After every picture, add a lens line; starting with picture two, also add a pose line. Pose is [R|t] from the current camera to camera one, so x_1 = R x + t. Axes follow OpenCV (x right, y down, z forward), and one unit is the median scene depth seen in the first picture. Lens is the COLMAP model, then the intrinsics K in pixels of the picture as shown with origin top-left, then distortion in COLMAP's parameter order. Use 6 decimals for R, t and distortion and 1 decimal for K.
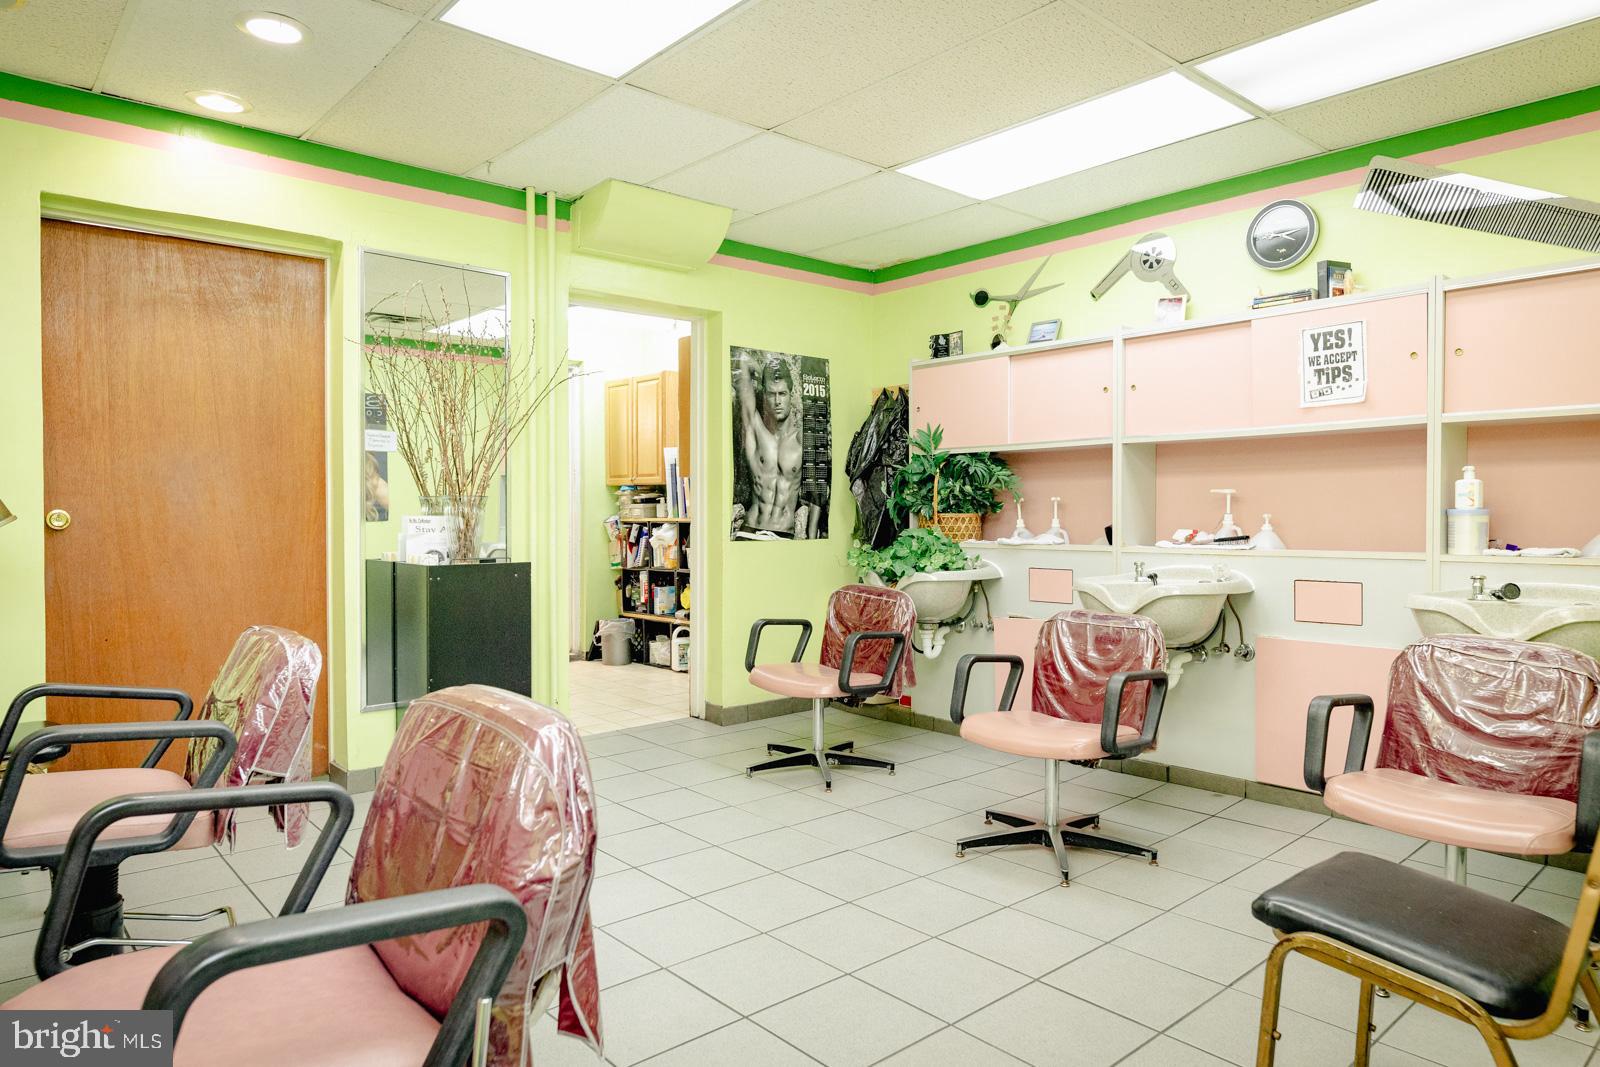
lens RADIAL K [[992.0, 0, 798.8], [0, 992.0, 518.3], [0, 0, 1]] dist [0.004051, -0.002754]
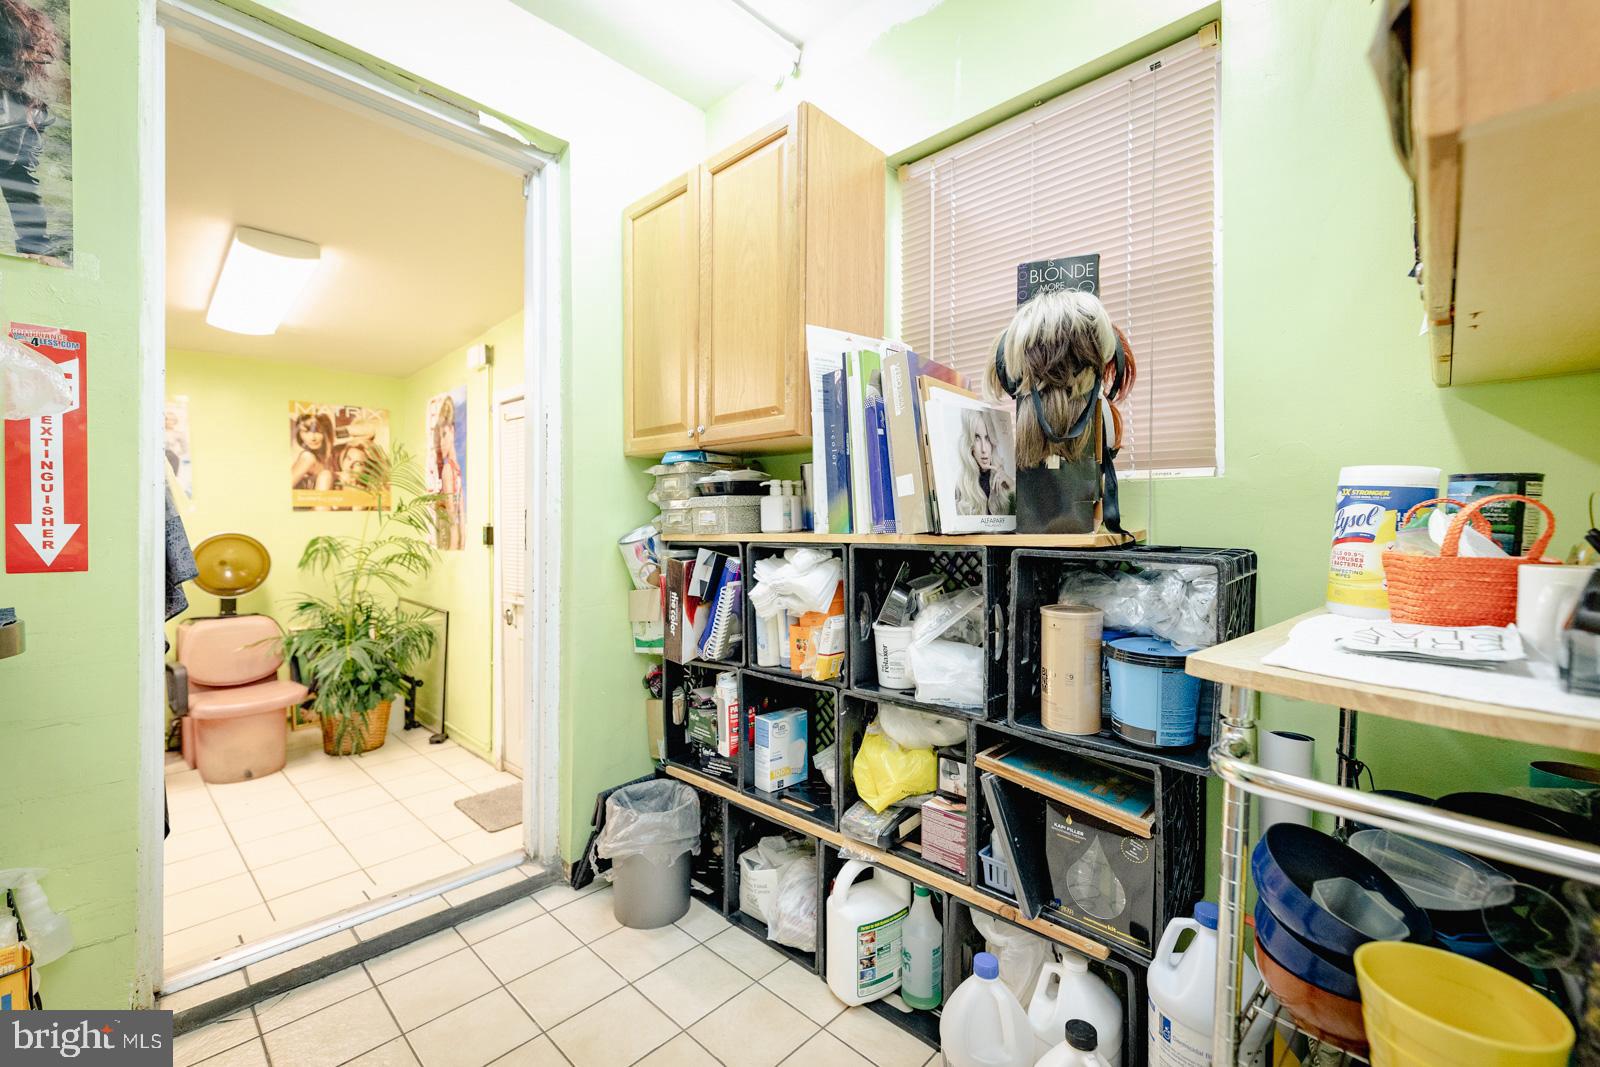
lens RADIAL K [[663.1, 0, 809.7], [0, 663.1, 514.8], [0, 0, 1]] dist [-0.001392, -0.000157]
pose [[0.995418, 0.003287, 0.095564, -0.148937], [-0.001075, 0.999731, -0.023189, -0.001363], [-0.095614, 0.022980, 0.995153, 0.741940]]
